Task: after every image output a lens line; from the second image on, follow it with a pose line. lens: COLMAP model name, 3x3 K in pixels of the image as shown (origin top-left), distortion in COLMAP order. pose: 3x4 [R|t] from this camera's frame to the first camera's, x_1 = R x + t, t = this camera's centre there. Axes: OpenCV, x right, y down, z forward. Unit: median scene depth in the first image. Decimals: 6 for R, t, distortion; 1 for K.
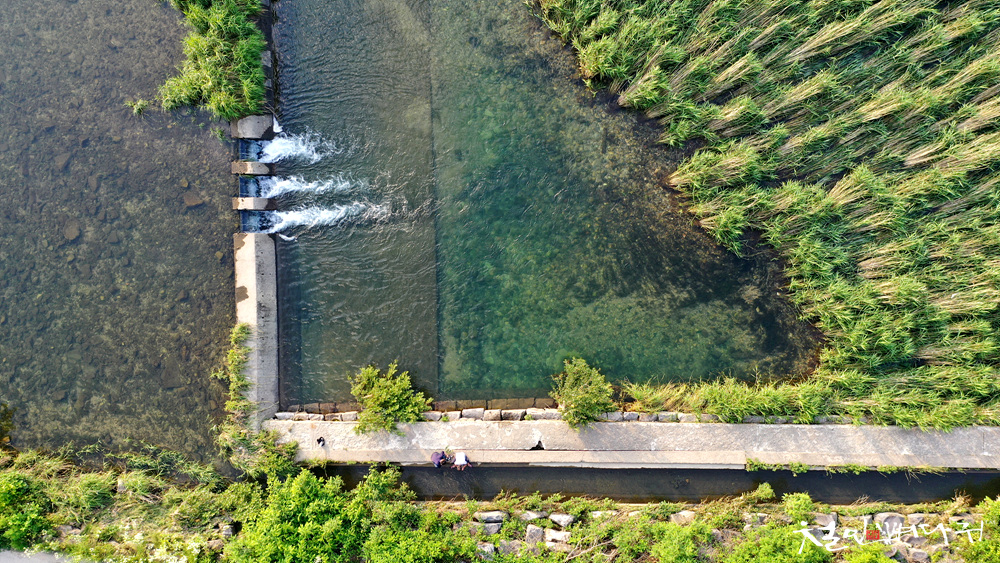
lens RADIAL K [[787.1, 0, 500.2], [0, 787.1, 282.0], [0, 0, 1]] dist [-0.004890, -0.003794]
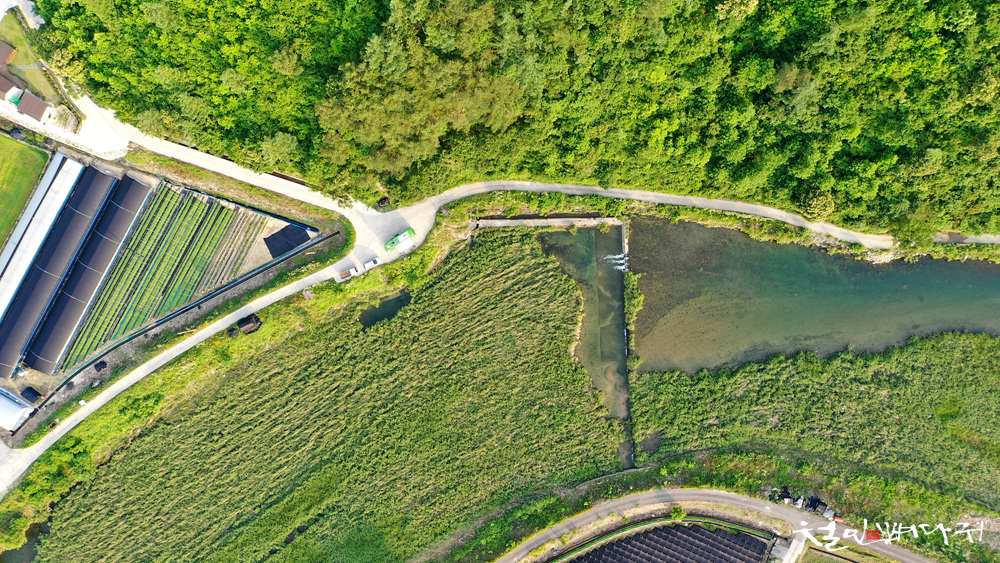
lens RADIAL K [[787.1, 0, 500.2], [0, 787.1, 284.1], [0, 0, 1]] dist [-0.004890, -0.003794]
pose [[-0.997222, 0.019208, 0.071963, 0.245771], [-0.018355, -0.999753, 0.012500, -0.378556], [0.072186, 0.011145, 0.997329, -5.519394]]
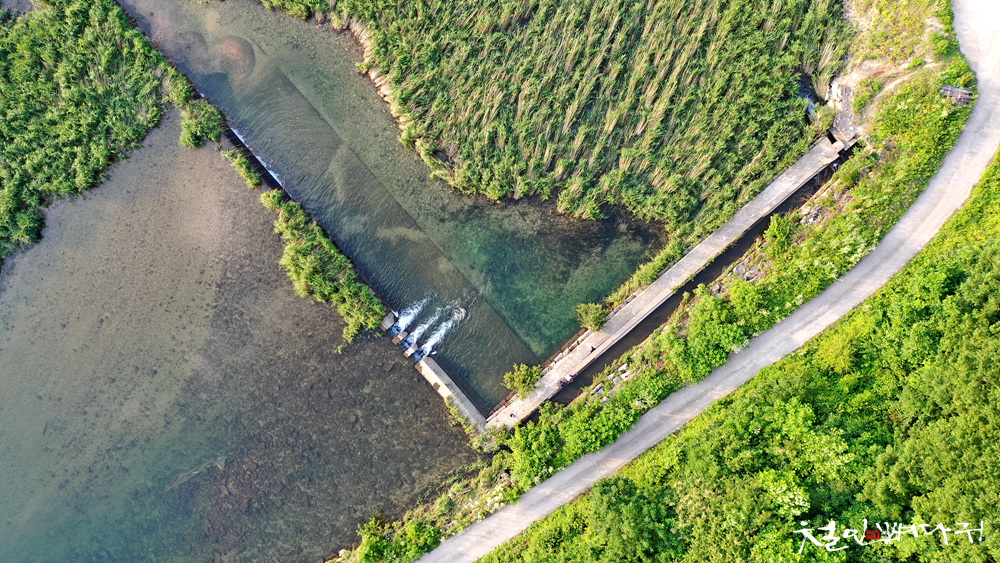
lens RADIAL K [[787.1, 0, 498.6], [0, 787.1, 284.1], [0, 0, 1]] dist [-0.004890, -0.003794]
pose [[0.762378, -0.646969, 0.014555, -0.062222], [0.647065, 0.761780, -0.031603, -0.019461], [0.009359, 0.033511, 0.999395, -1.117460]]
